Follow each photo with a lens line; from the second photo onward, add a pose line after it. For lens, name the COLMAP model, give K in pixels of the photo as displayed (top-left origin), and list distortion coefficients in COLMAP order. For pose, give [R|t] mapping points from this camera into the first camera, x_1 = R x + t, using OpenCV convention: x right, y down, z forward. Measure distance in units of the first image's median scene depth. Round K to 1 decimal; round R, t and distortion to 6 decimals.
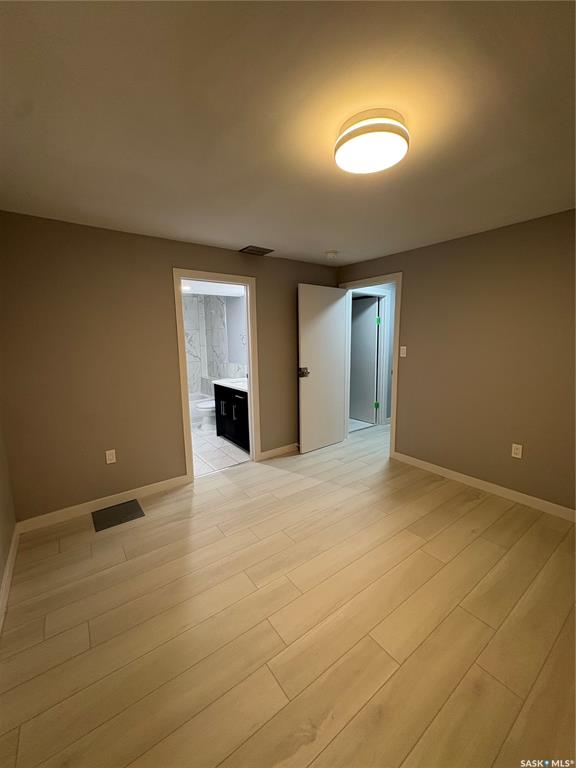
lens RADIAL K [[305.6, 0, 287.4], [0, 305.6, 386.8], [0, 0, 1]] dist [0.000295, -0.000087]
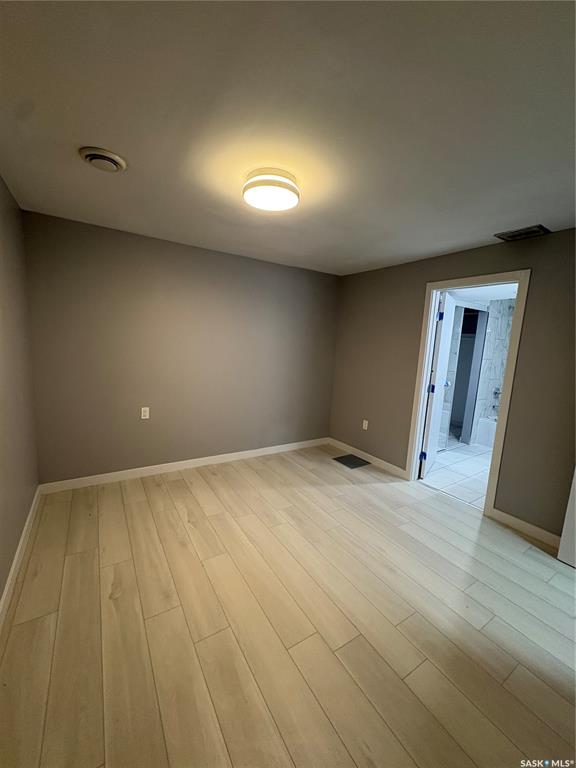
lens RADIAL K [[305.6, 0, 286.2], [0, 305.6, 384.2], [0, 0, 1]] dist [0.000295, -0.000087]
pose [[-0.074131, 0.156396, -0.984908, 0.771209], [-0.207163, 0.963666, 0.168616, -0.111430], [0.975494, 0.216536, -0.039039, 0.595494]]
